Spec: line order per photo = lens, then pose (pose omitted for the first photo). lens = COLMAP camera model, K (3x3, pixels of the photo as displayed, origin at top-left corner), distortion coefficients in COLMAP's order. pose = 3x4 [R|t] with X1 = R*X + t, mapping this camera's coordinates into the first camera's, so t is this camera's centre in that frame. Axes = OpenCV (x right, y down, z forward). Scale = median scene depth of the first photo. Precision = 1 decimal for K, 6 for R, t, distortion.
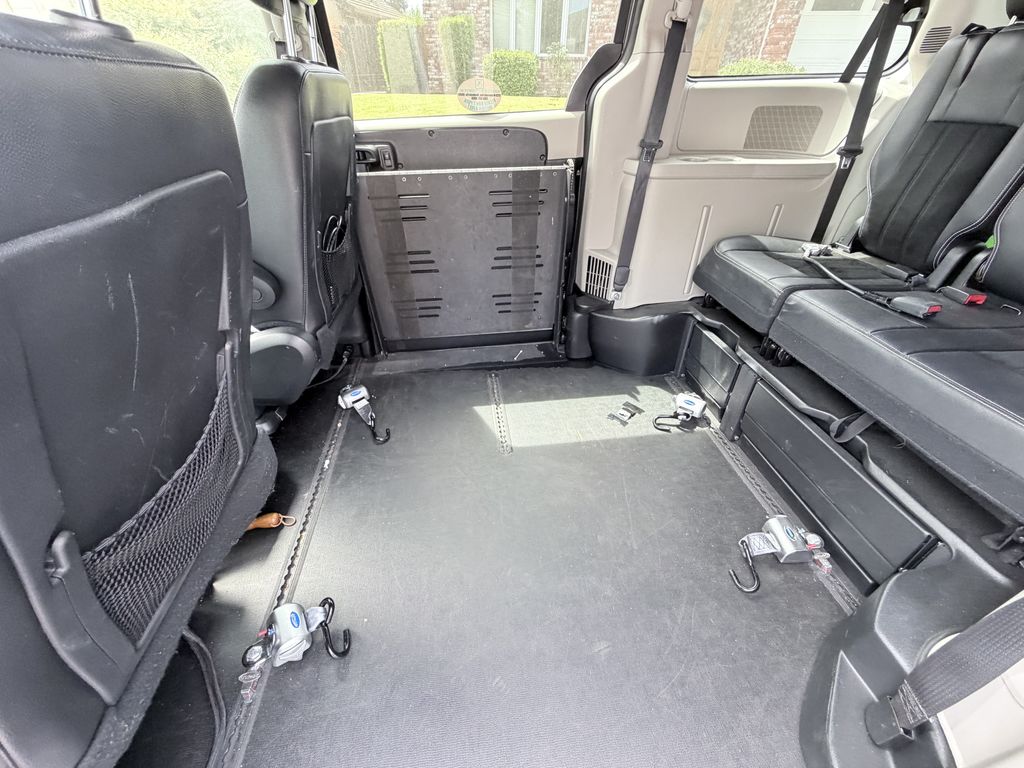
lens RADIAL K [[410.3, 0, 514.8], [0, 410.3, 383.0], [0, 0, 1]] dist [-0.002580, 0.001258]
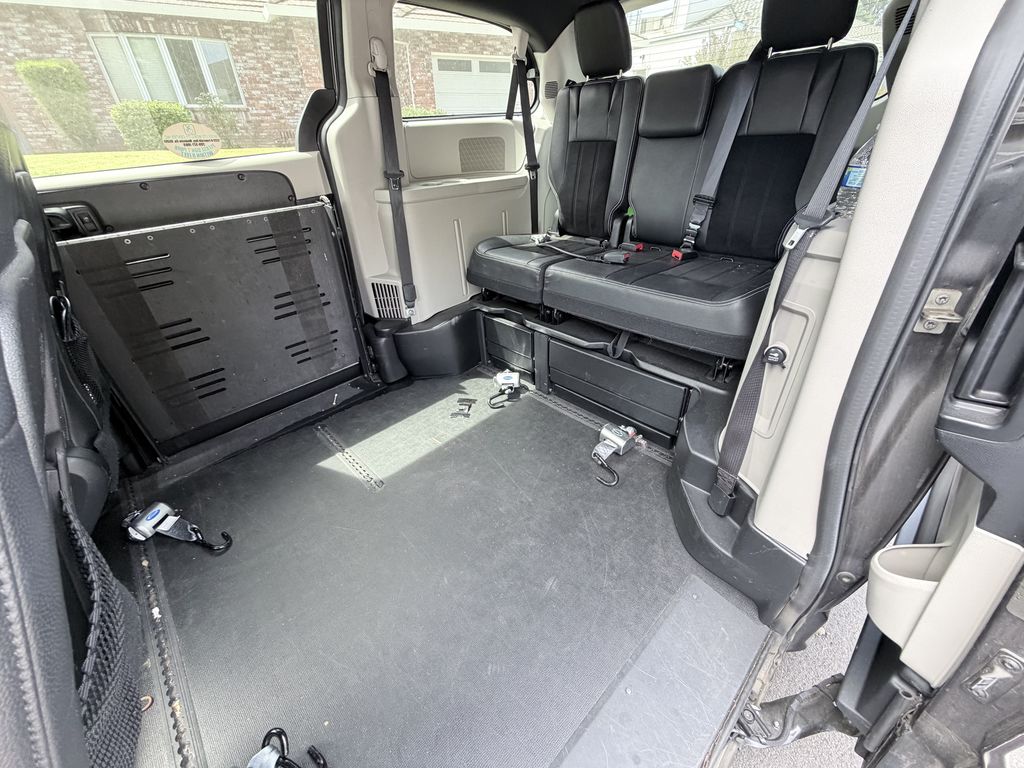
lens RADIAL K [[410.3, 0, 512.2], [0, 410.3, 383.2], [0, 0, 1]] dist [-0.002580, 0.001258]
pose [[0.794751, -0.343279, 0.500530, -0.161093], [0.382703, 0.923514, 0.025711, 0.037185], [-0.471073, 0.171120, 0.865337, -0.022073]]
